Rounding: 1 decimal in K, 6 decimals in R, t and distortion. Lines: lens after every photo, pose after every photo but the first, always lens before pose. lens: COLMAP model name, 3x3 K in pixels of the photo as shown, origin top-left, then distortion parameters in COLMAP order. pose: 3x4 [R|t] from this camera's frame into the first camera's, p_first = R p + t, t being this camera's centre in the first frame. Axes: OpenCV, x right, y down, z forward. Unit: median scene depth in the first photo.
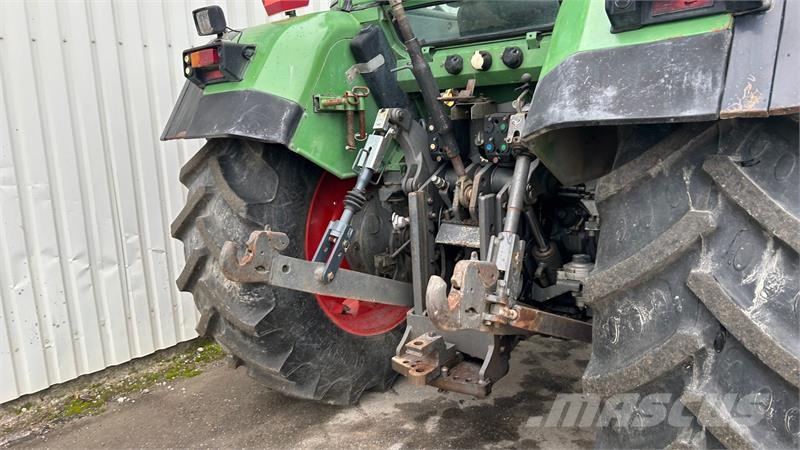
lens RADIAL K [[603.0, 0, 404.3], [0, 603.0, 217.1], [0, 0, 1]] dist [0.059851, -0.060759]
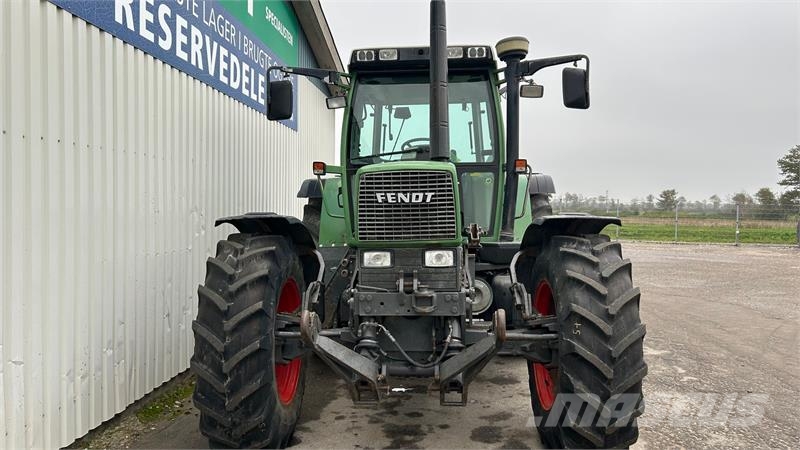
lens RADIAL K [[603.0, 0, 404.7], [0, 603.0, 229.6], [0, 0, 1]] dist [0.059851, -0.060759]
pose [[0.794501, 0.026763, 0.606673, -0.701831], [0.066261, 0.989243, -0.130414, 0.025468], [-0.603638, 0.143813, 0.784181, -0.081334]]
